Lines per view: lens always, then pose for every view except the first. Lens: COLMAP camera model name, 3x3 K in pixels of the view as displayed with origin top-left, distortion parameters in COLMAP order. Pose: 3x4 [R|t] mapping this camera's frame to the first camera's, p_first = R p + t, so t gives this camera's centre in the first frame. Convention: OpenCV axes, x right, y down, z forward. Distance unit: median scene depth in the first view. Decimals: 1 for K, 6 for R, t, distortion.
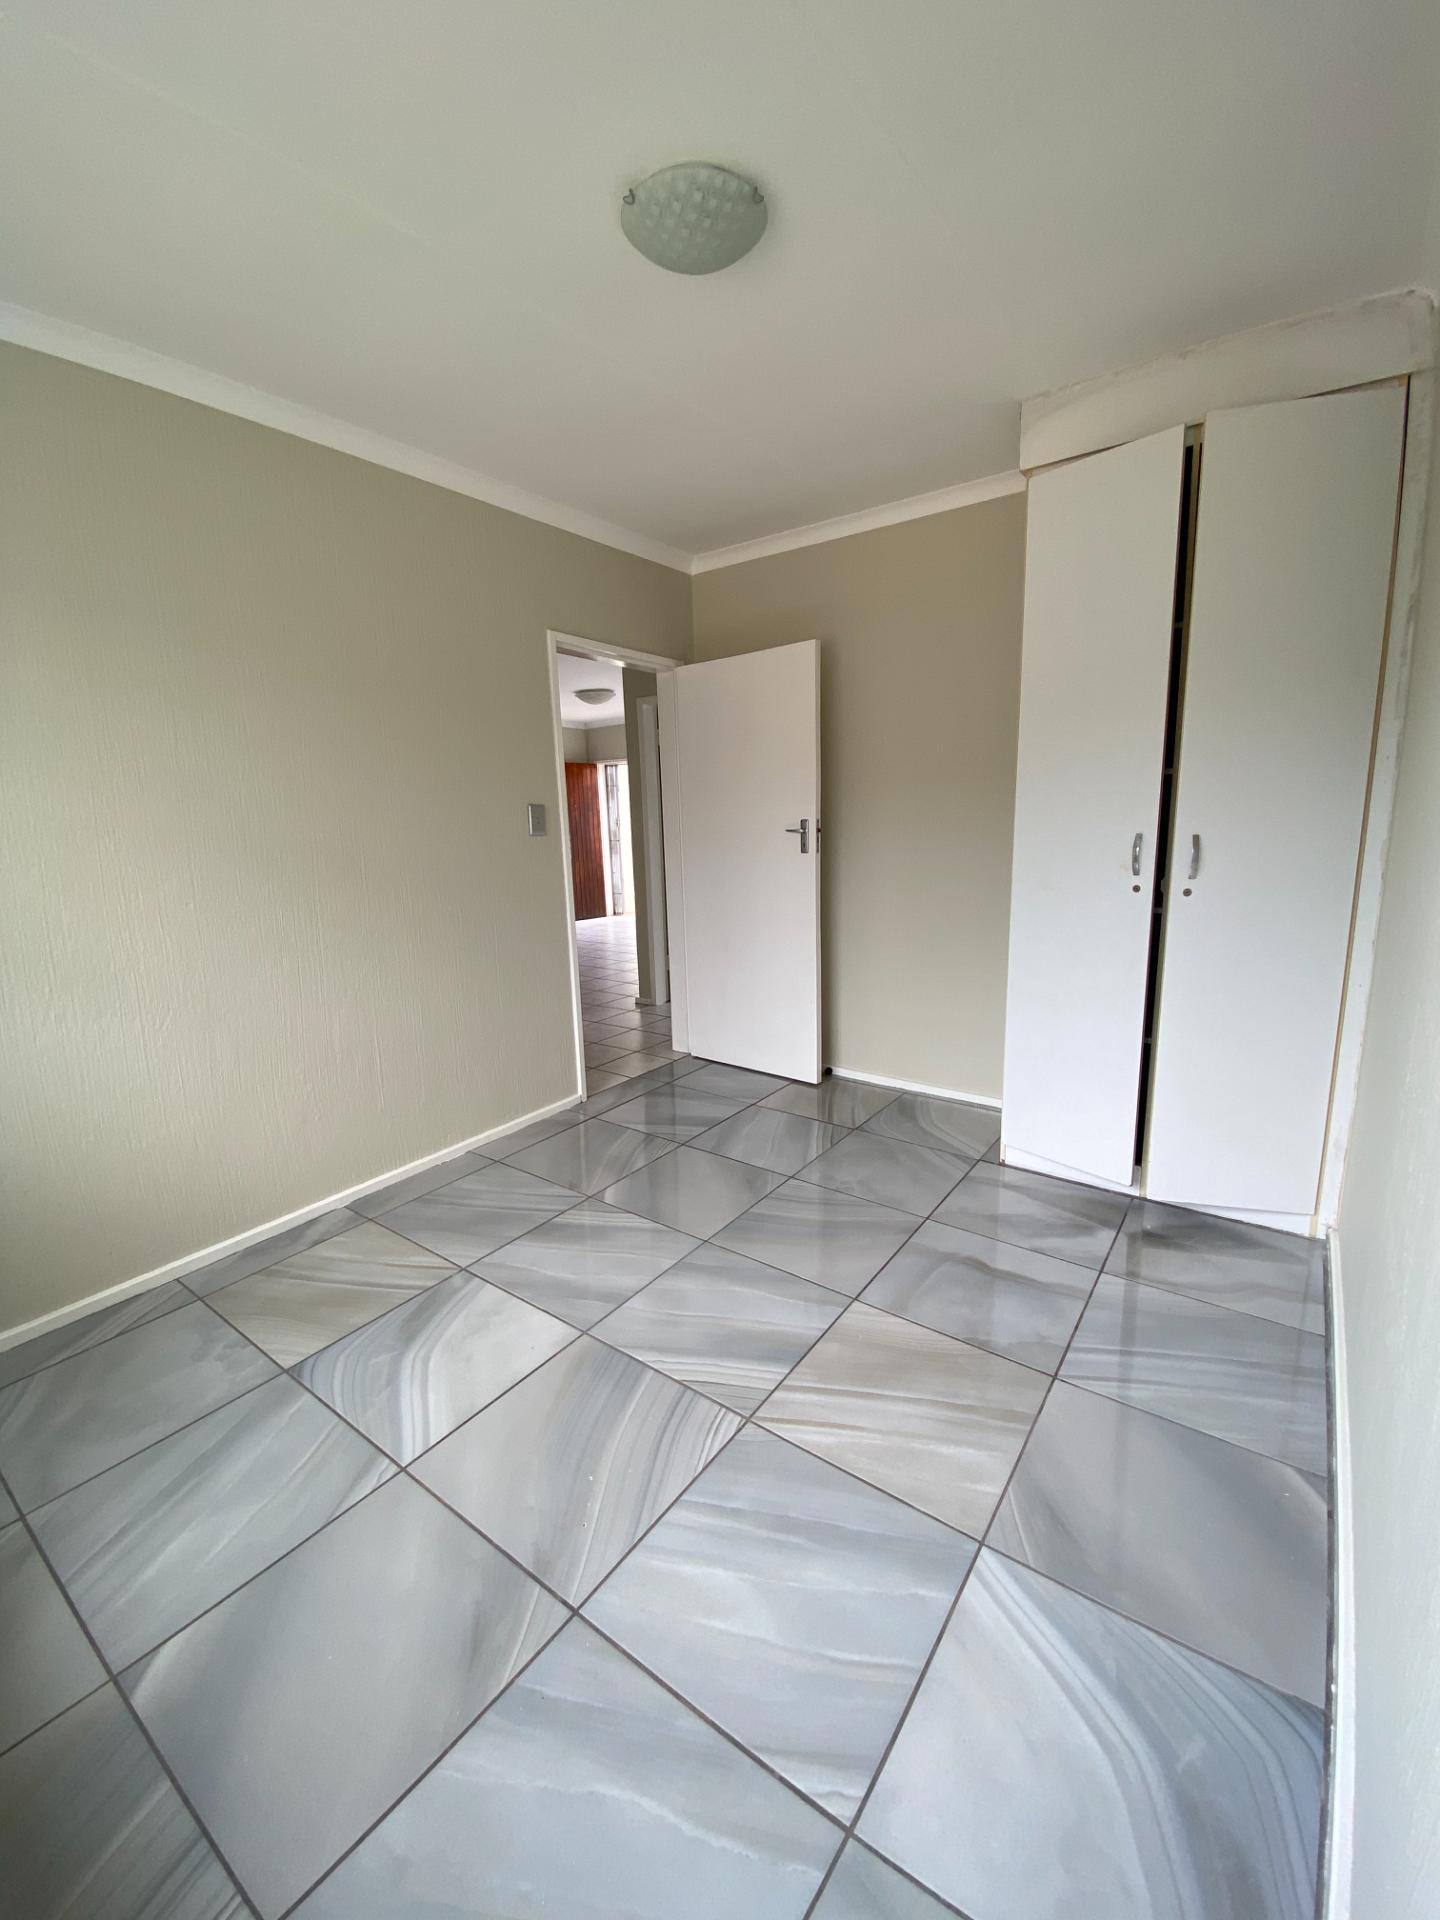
lens RADIAL K [[774.3, 0, 724.5], [0, 774.3, 981.5], [0, 0, 1]] dist [0.031950, -0.026240]
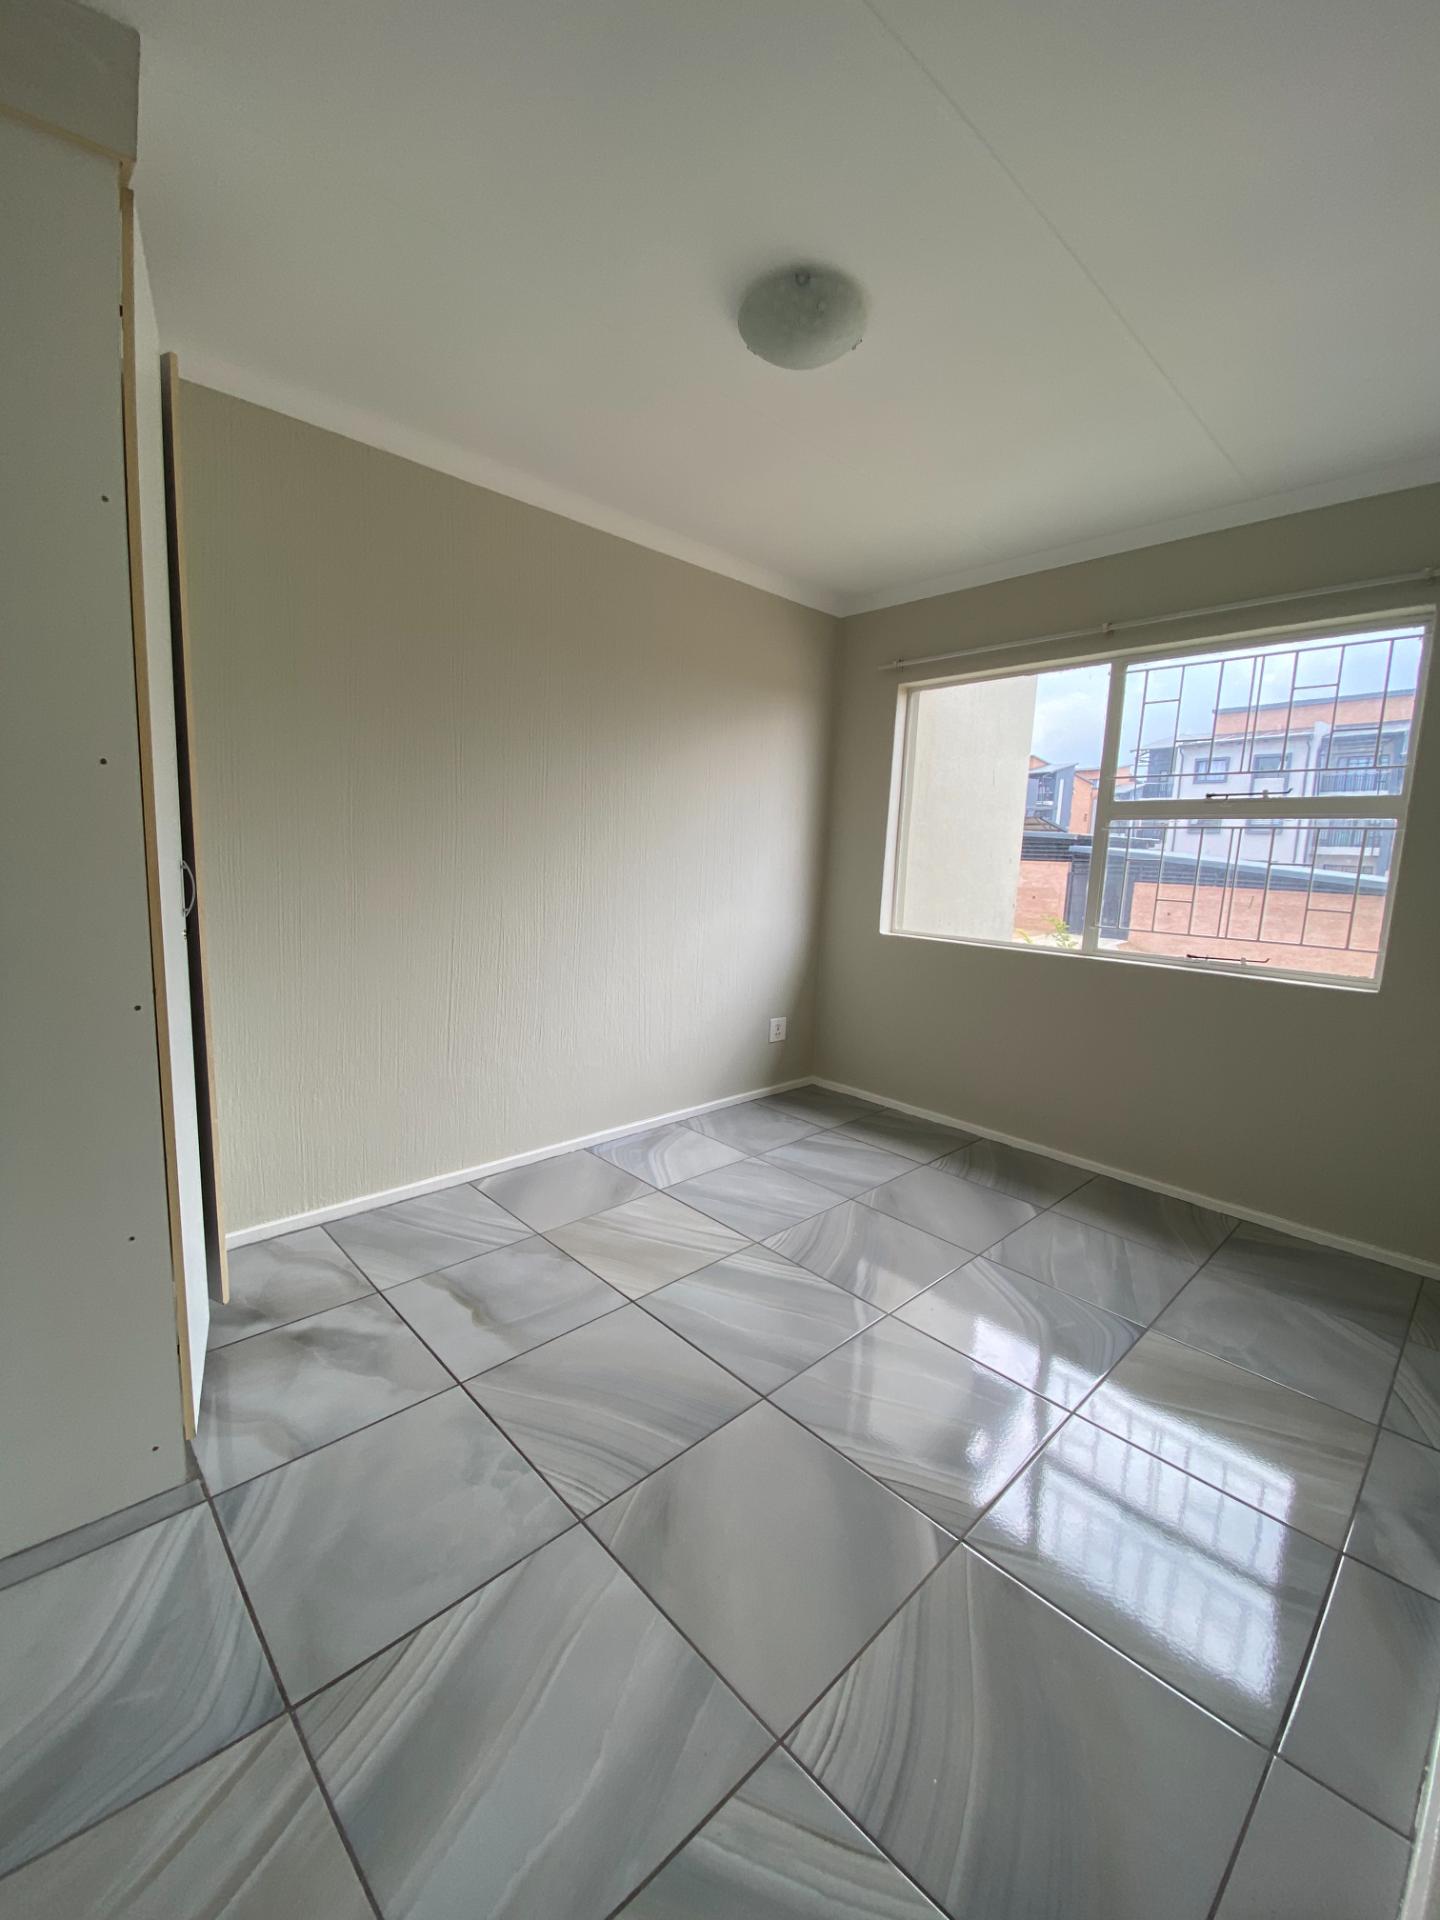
lens RADIAL K [[774.3, 0, 724.5], [0, 774.3, 981.5], [0, 0, 1]] dist [0.031950, -0.026240]
pose [[-0.985311, -0.035152, 0.167115, -0.130285], [0.028036, 0.932010, 0.361346, -0.421257], [-0.168455, 0.360723, -0.917334, 2.053882]]
